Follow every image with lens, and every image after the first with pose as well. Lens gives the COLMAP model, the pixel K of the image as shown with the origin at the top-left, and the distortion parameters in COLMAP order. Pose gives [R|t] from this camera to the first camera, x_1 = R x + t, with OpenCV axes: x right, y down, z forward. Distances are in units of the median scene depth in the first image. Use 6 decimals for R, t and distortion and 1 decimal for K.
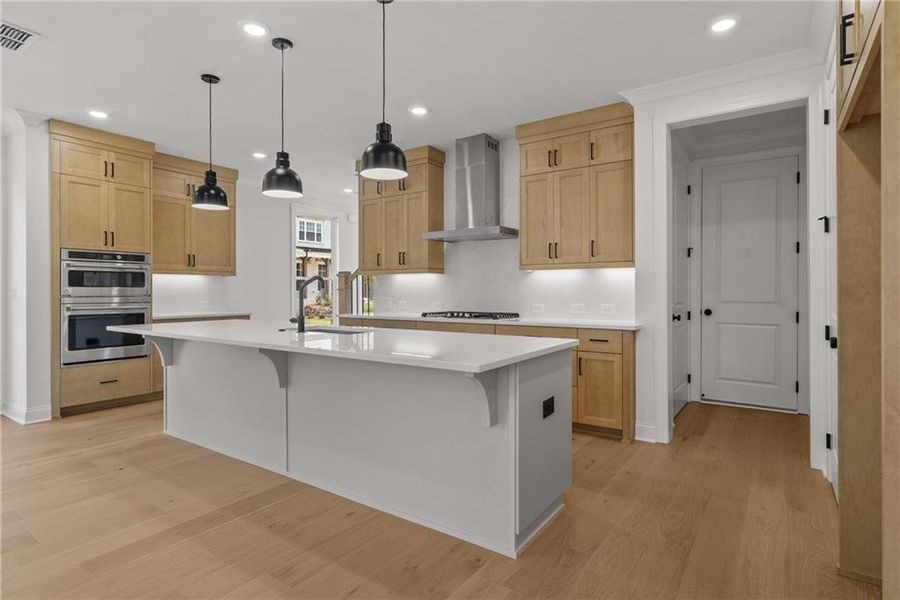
lens RADIAL K [[473.9, 0, 447.7], [0, 473.9, 287.7], [0, 0, 1]] dist [0.002871, 0.000879]
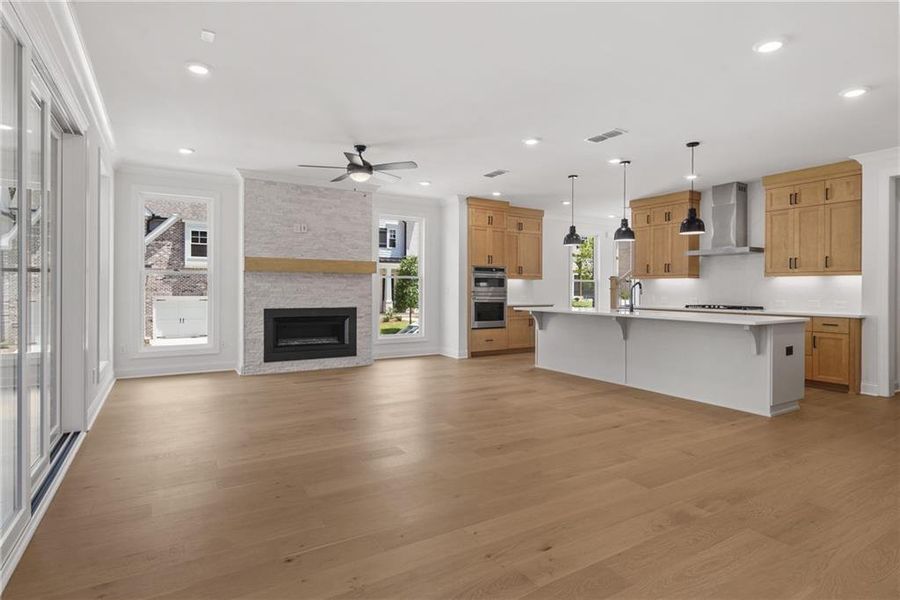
lens RADIAL K [[470.2, 0, 450.2], [0, 470.2, 290.1], [0, 0, 1]] dist [0.006196, 0.001347]
pose [[0.917318, 0.006759, -0.398098, -0.160866], [-0.002635, 0.999937, 0.010908, -0.009207], [0.398147, -0.008957, 0.917278, -0.724943]]
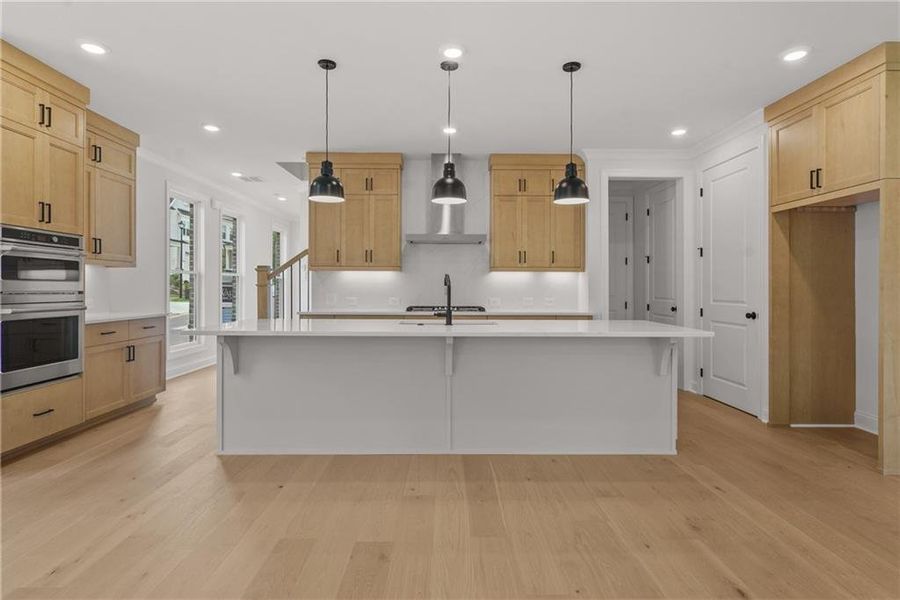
lens RADIAL K [[473.9, 0, 447.7], [0, 473.9, 287.7], [0, 0, 1]] dist [0.002871, 0.000879]
pose [[0.812773, 0.003520, 0.582570, -0.687281], [-0.010060, 0.999917, 0.007994, -0.003008], [-0.582494, -0.012358, 0.812741, 0.066525]]
